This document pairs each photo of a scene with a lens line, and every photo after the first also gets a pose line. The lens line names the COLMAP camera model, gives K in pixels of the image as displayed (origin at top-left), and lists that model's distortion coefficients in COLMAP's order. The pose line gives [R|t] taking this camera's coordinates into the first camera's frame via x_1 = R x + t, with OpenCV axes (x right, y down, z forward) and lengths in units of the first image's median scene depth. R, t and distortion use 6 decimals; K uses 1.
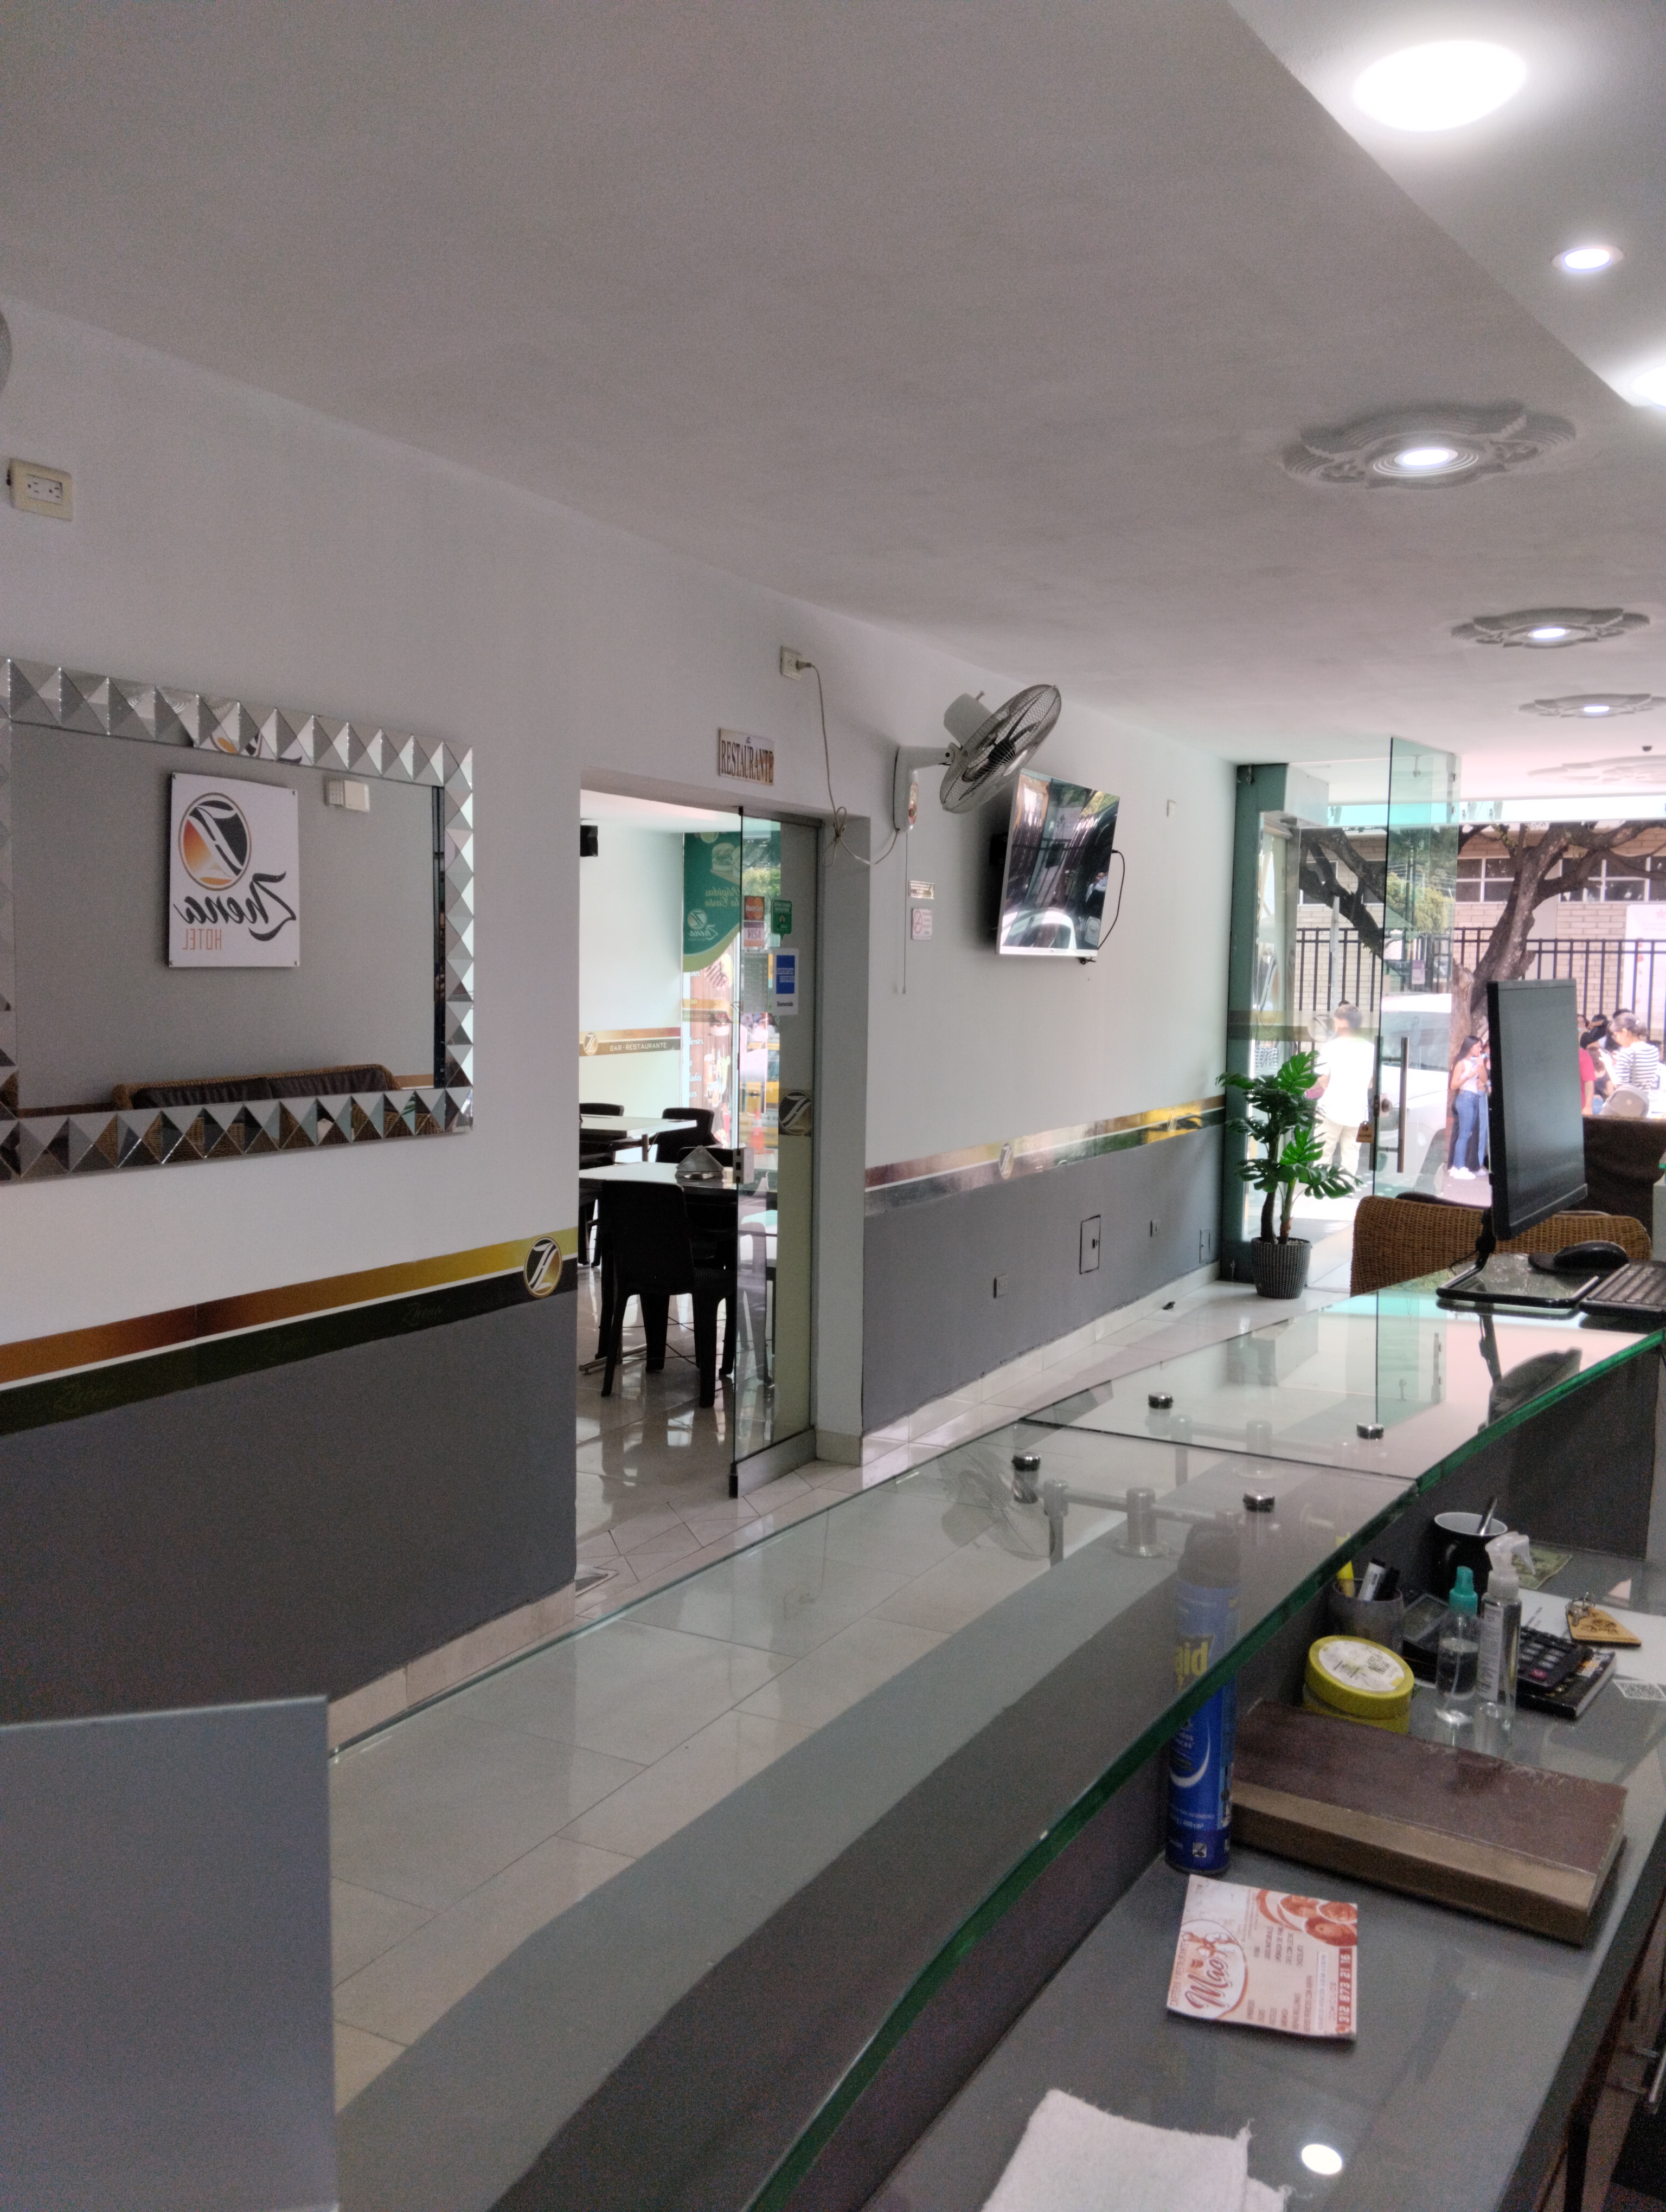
lens RADIAL K [[1773.2, 0, 836.2], [0, 1773.2, 1109.0], [0, 0, 1]] dist [0.100348, -0.220492]
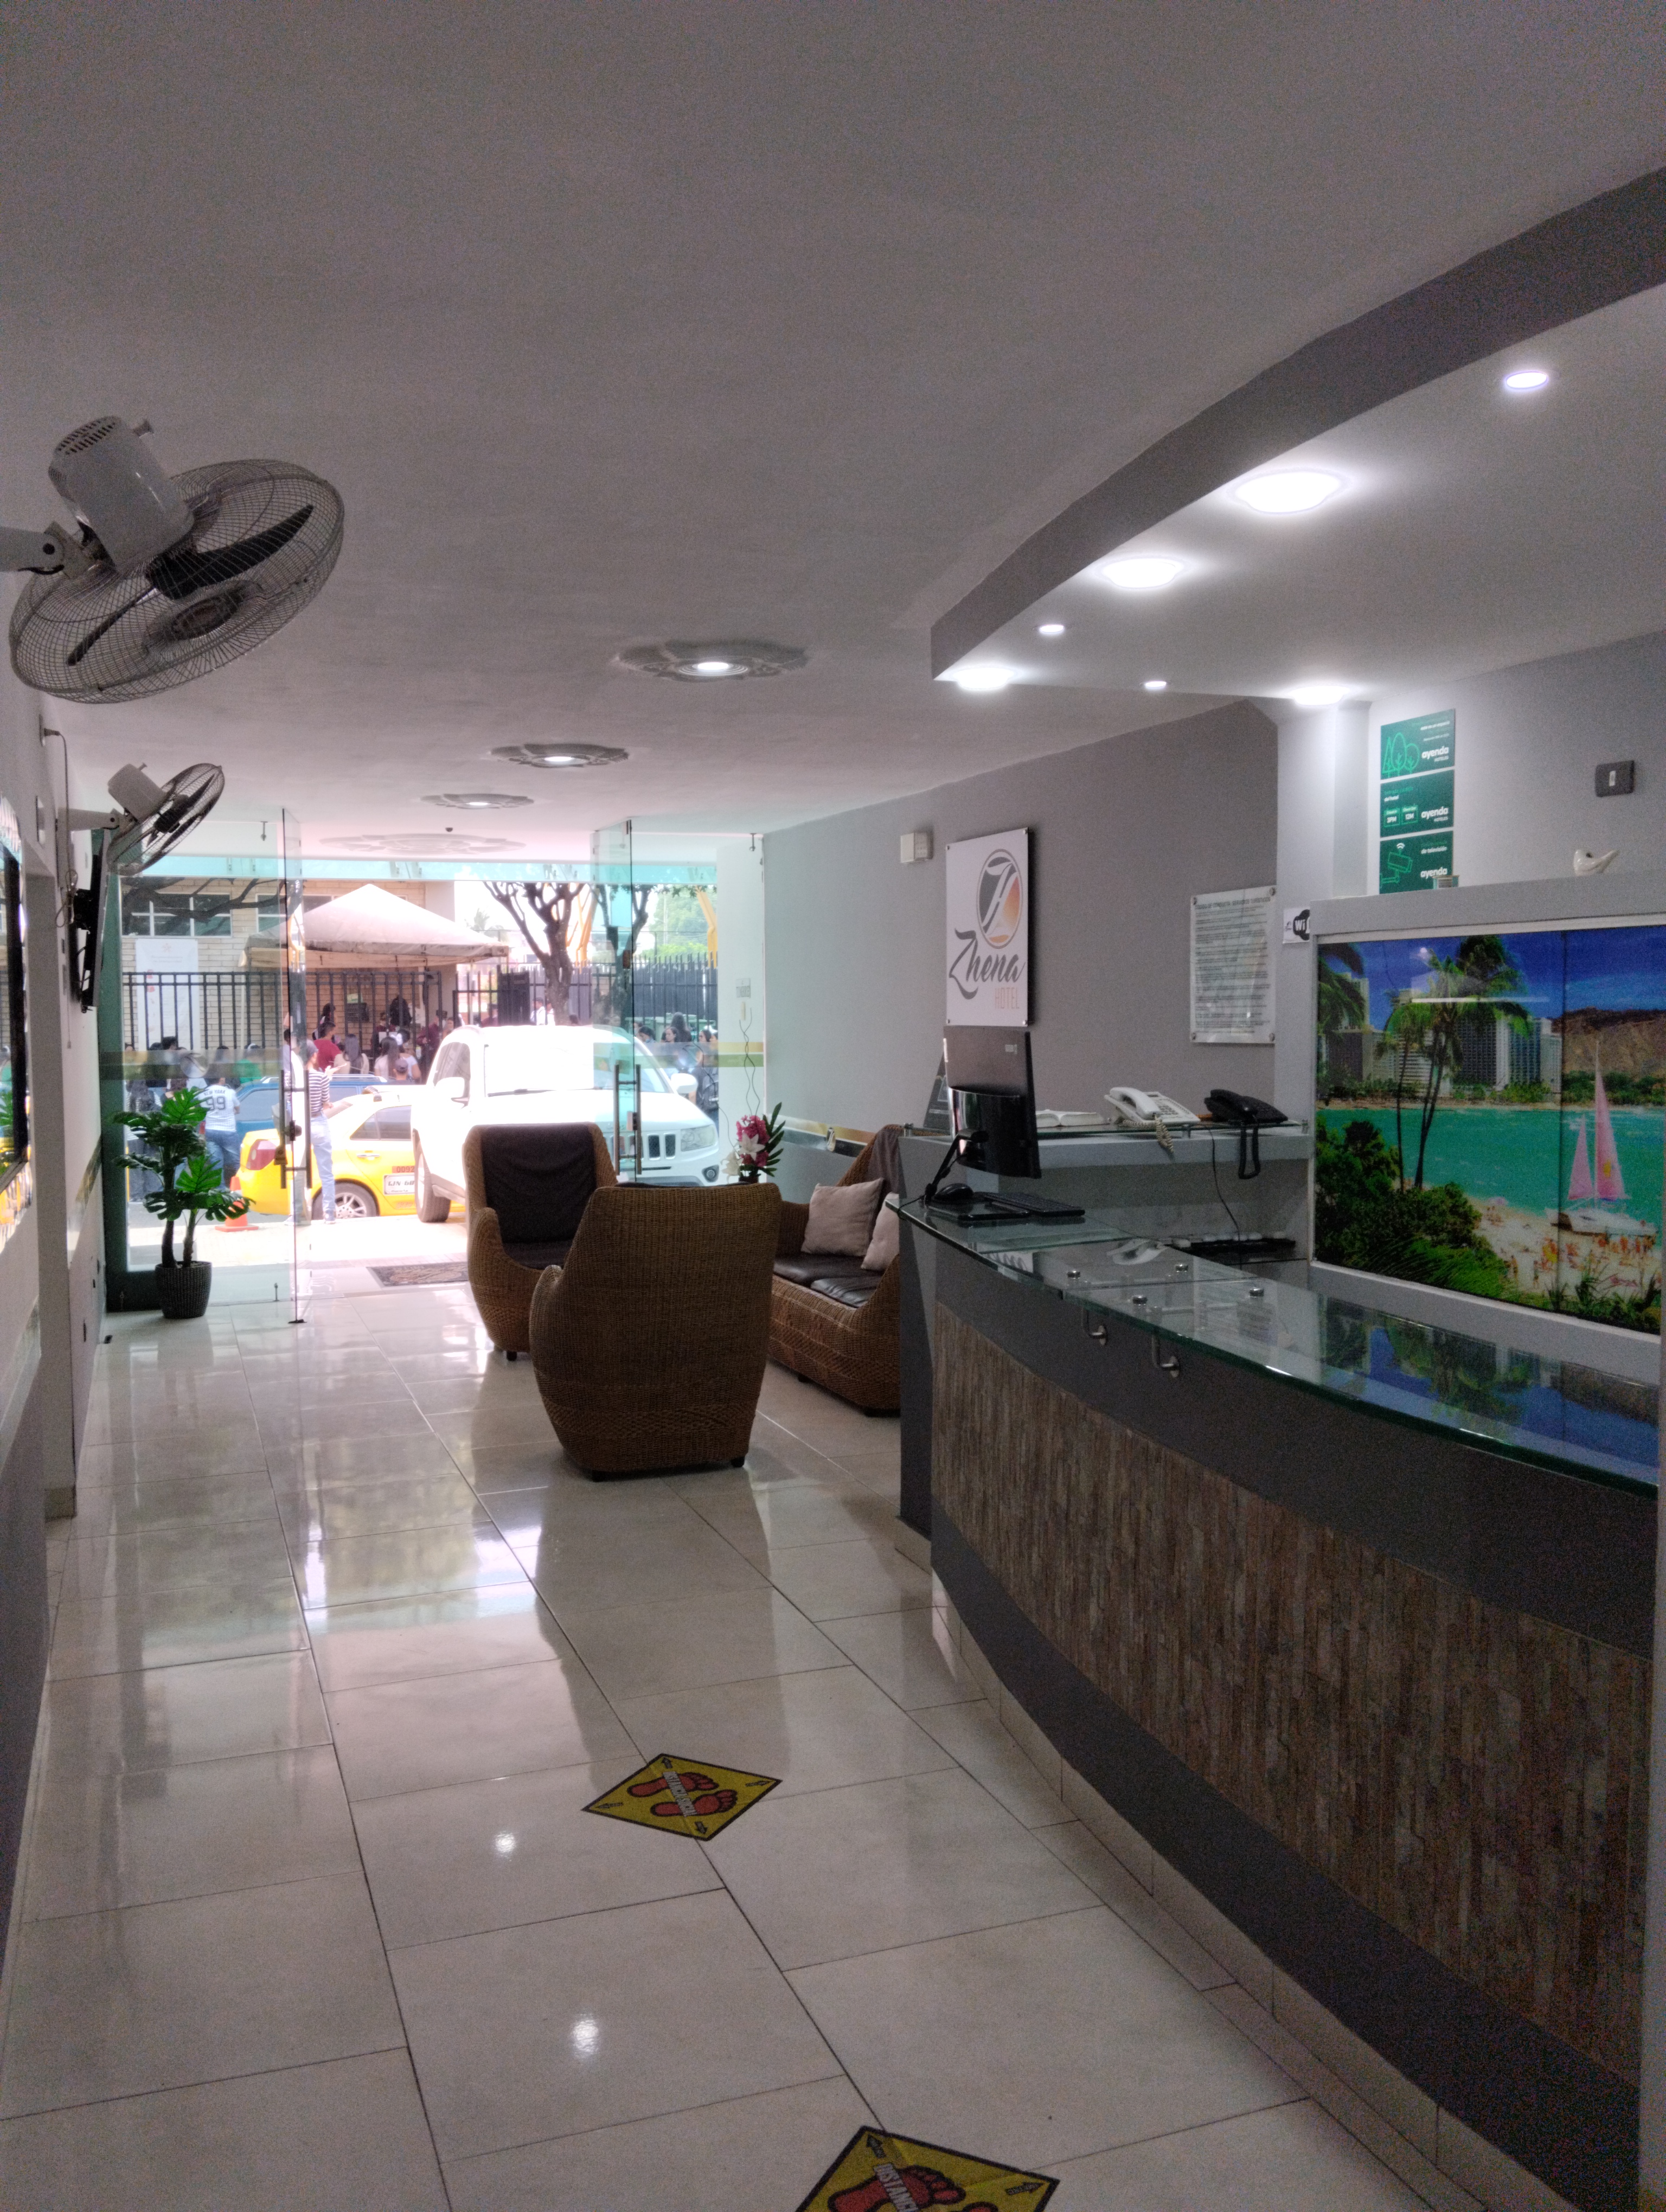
lens RADIAL K [[1771.4, 0, 833.0], [0, 1771.4, 1106.0], [0, 0, 1]] dist [0.090345, -0.196868]
pose [[0.629294, -0.068838, 0.774112, -0.330682], [0.078801, 0.996588, 0.024563, -0.017130], [-0.773162, 0.045543, 0.632572, 0.013269]]
